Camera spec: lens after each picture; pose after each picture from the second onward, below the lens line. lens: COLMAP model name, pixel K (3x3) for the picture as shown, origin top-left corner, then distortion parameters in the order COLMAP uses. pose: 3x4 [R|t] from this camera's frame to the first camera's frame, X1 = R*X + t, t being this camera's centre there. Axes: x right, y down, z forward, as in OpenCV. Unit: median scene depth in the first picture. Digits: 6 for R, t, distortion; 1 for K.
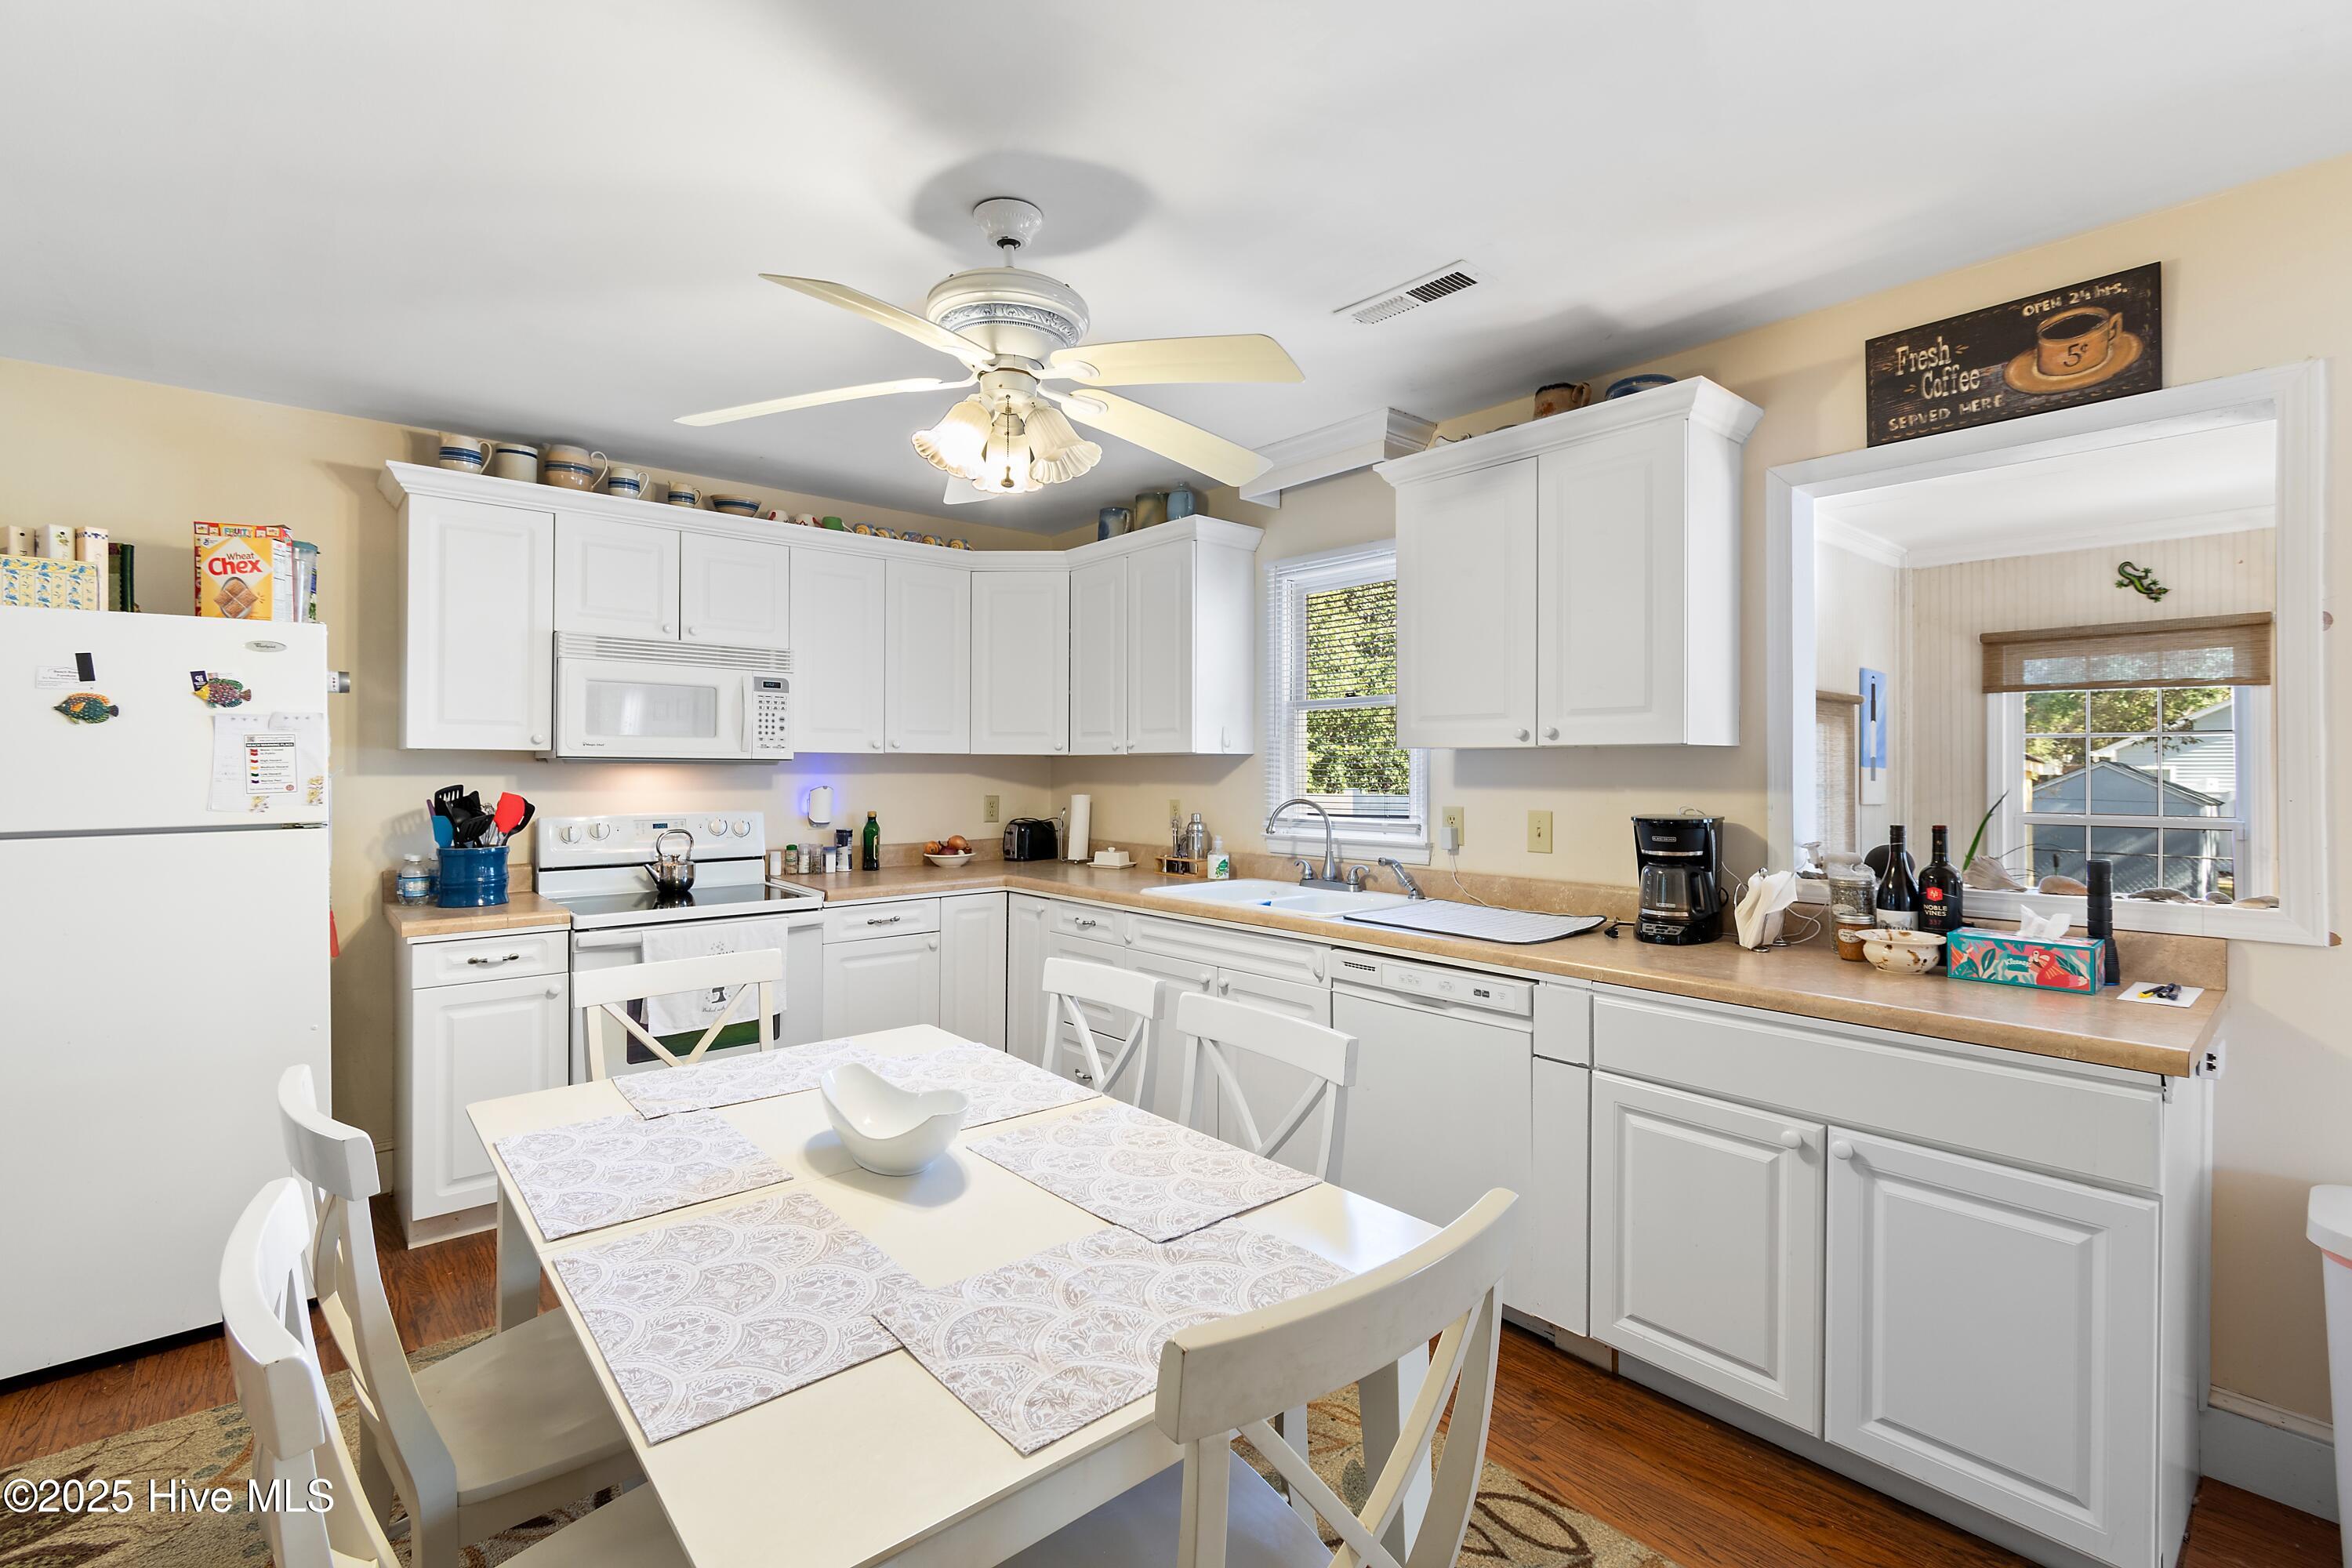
lens RADIAL K [[1045.3, 0, 1170.8], [0, 1045.3, 767.3], [0, 0, 1]] dist [0.000589, -0.001566]
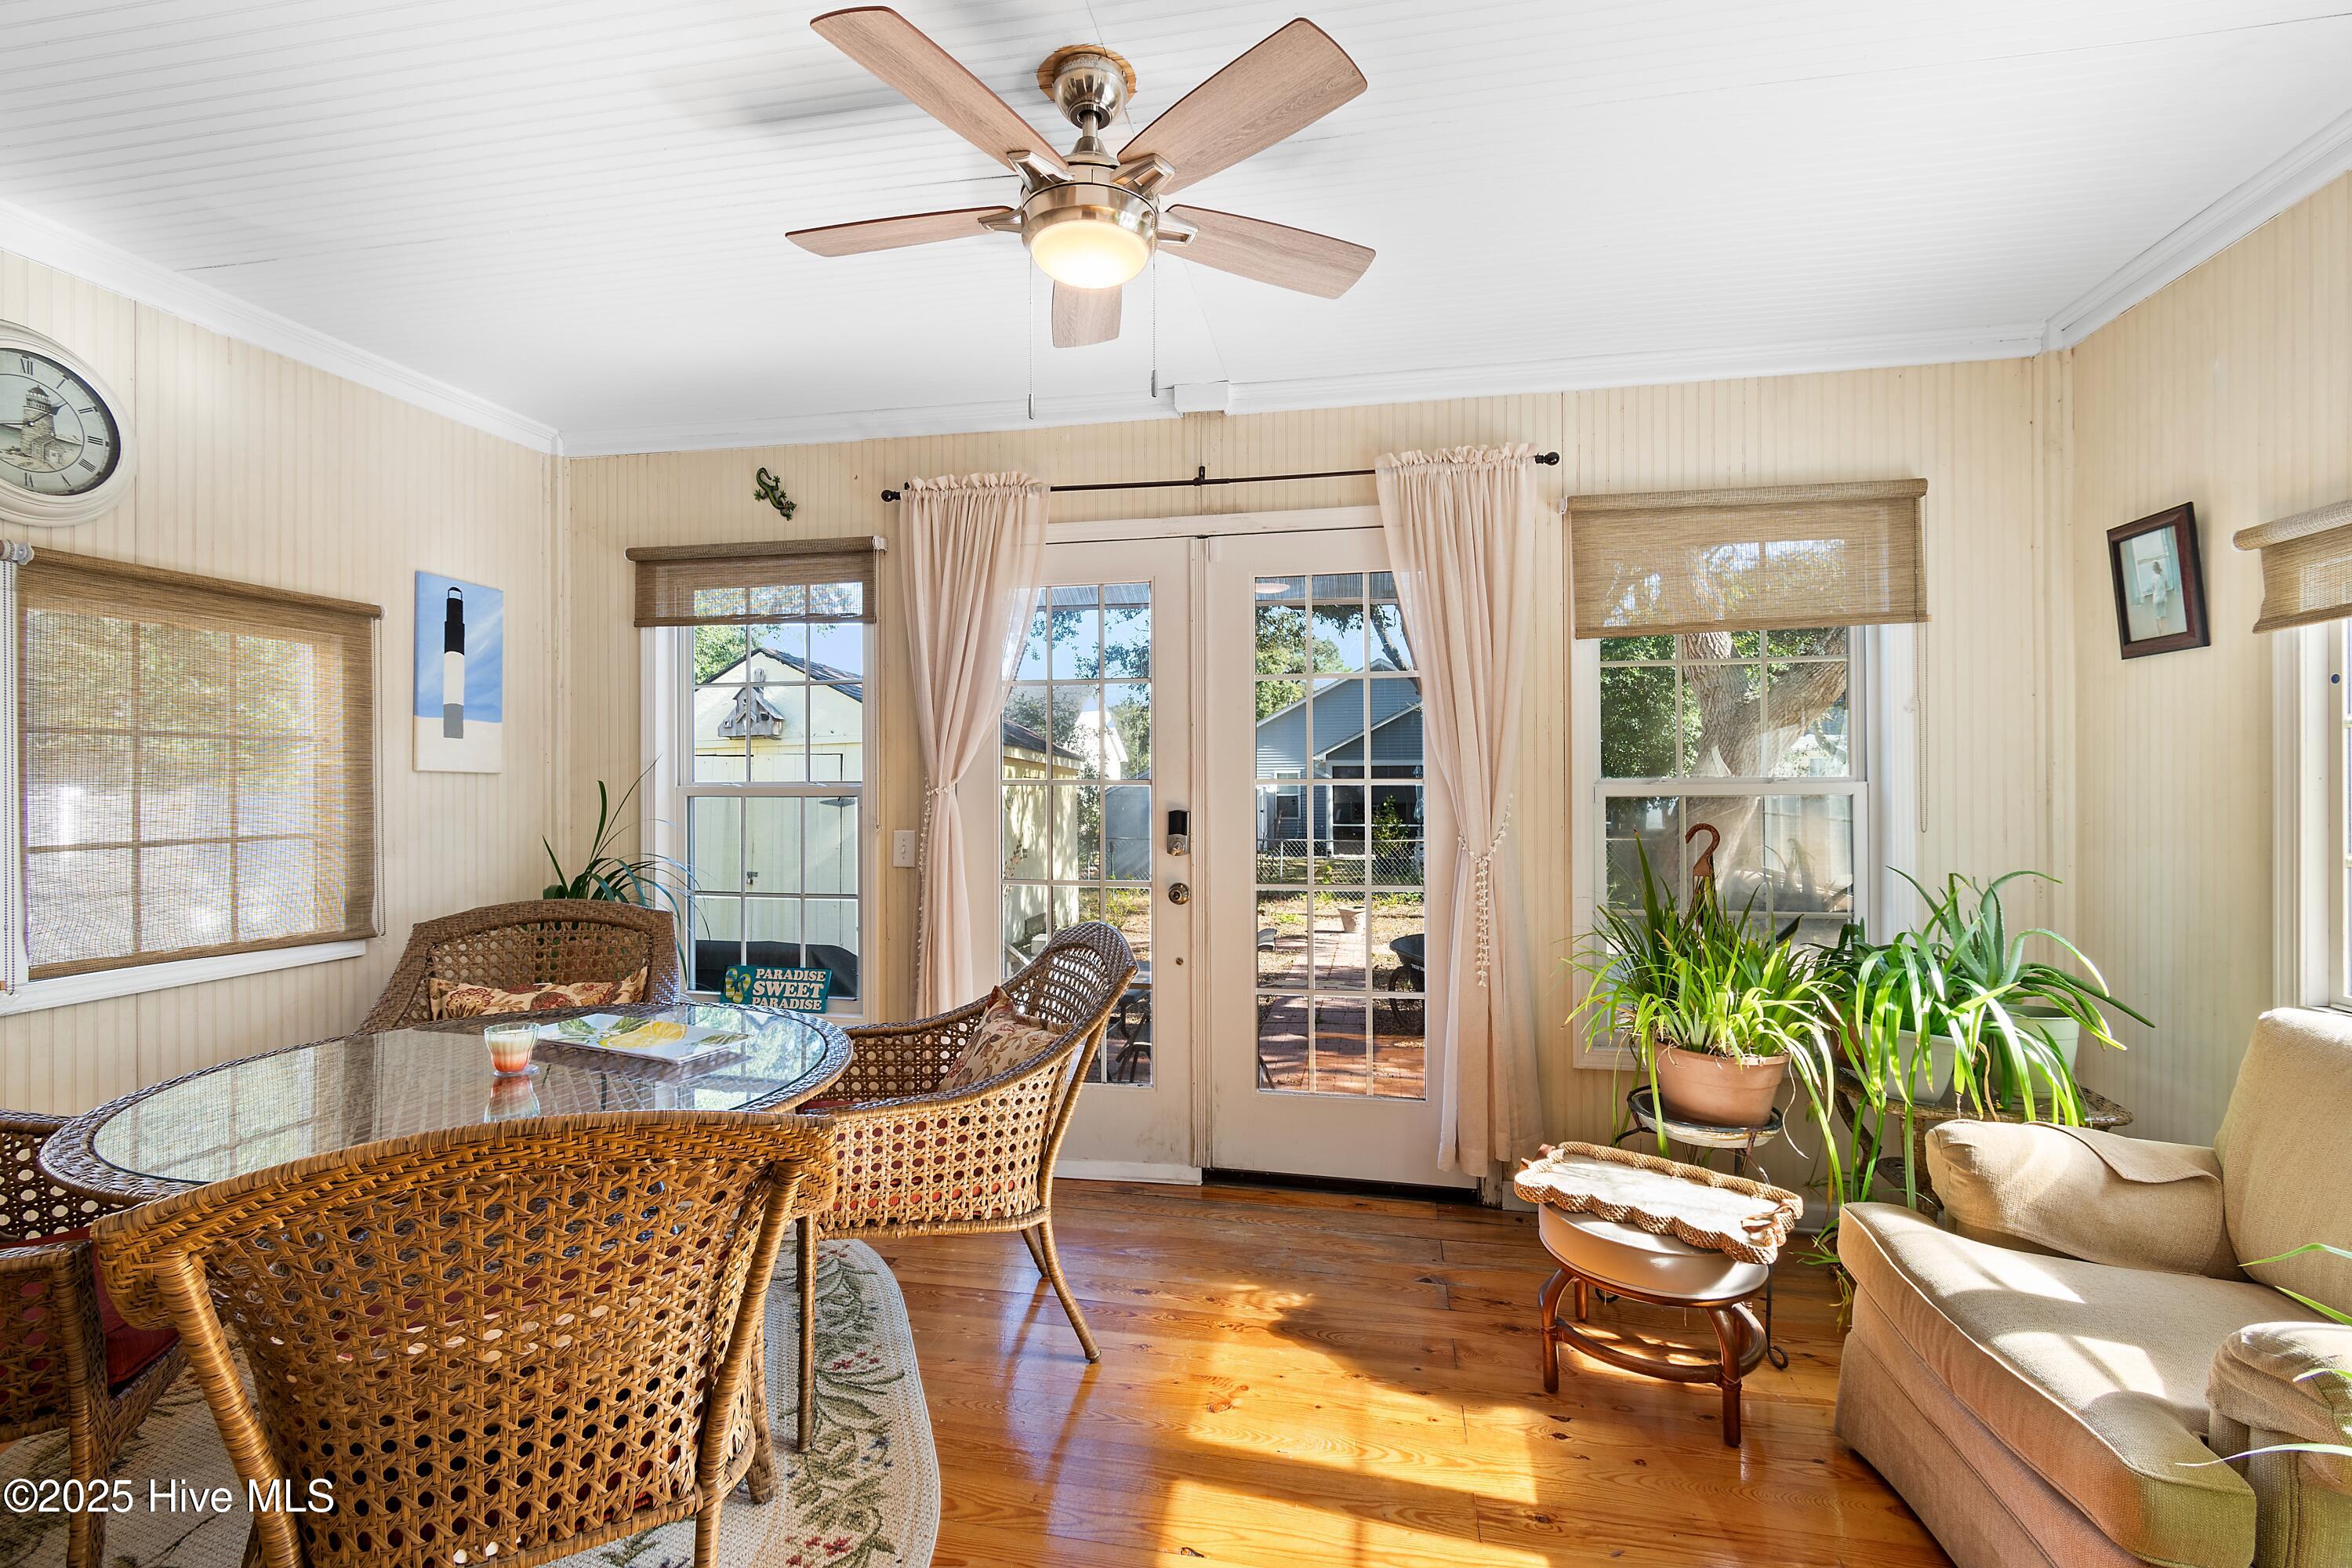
lens RADIAL K [[1031.6, 0, 1180.7], [0, 1031.6, 778.3], [0, 0, 1]] dist [0.001561, 0.000210]
pose [[0.793823, -0.003026, 0.608141, 1.032292], [0.003819, 0.999993, -0.000009, 0.069492], [-0.608136, 0.002330, 0.793829, 0.248883]]
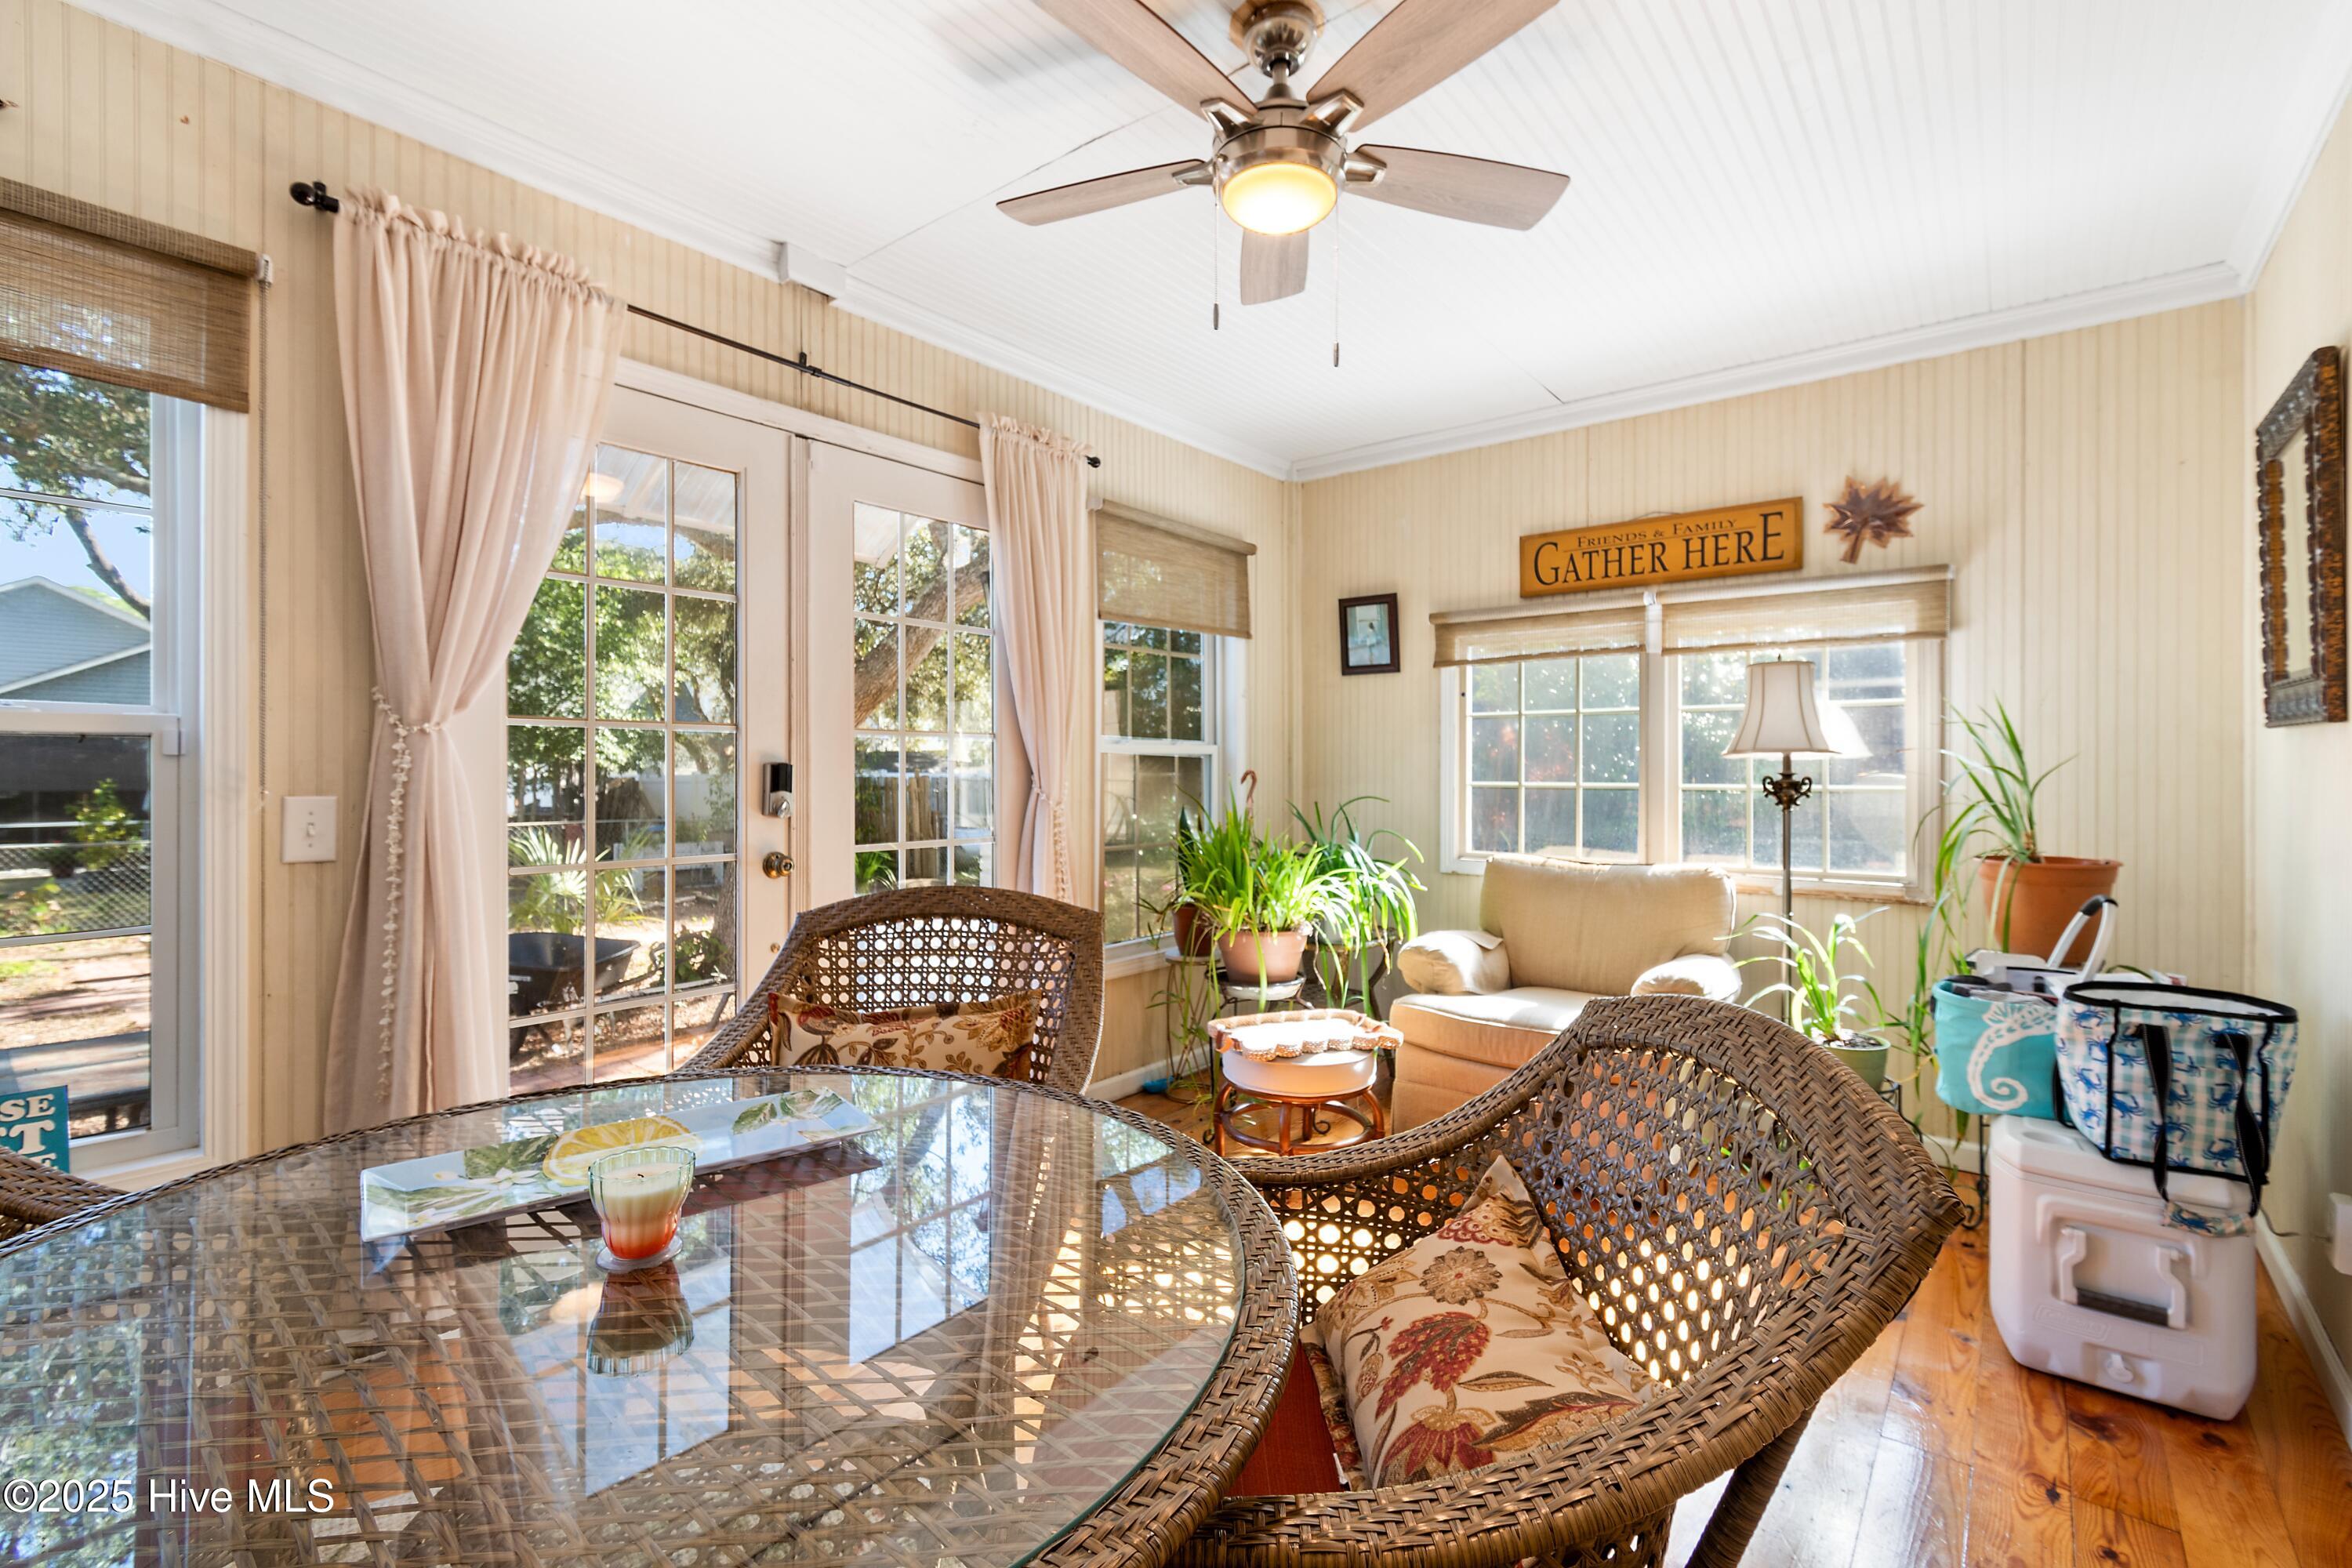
lens RADIAL K [[1043.8, 0, 1171.4], [0, 1043.8, 771.6], [0, 0, 1]] dist [0.000081, 0.000129]
pose [[-0.165710, -0.007647, 0.986145, 0.740750], [-0.007215, 0.999953, 0.006542, 0.103160], [-0.986148, -0.006031, -0.165757, 0.942359]]
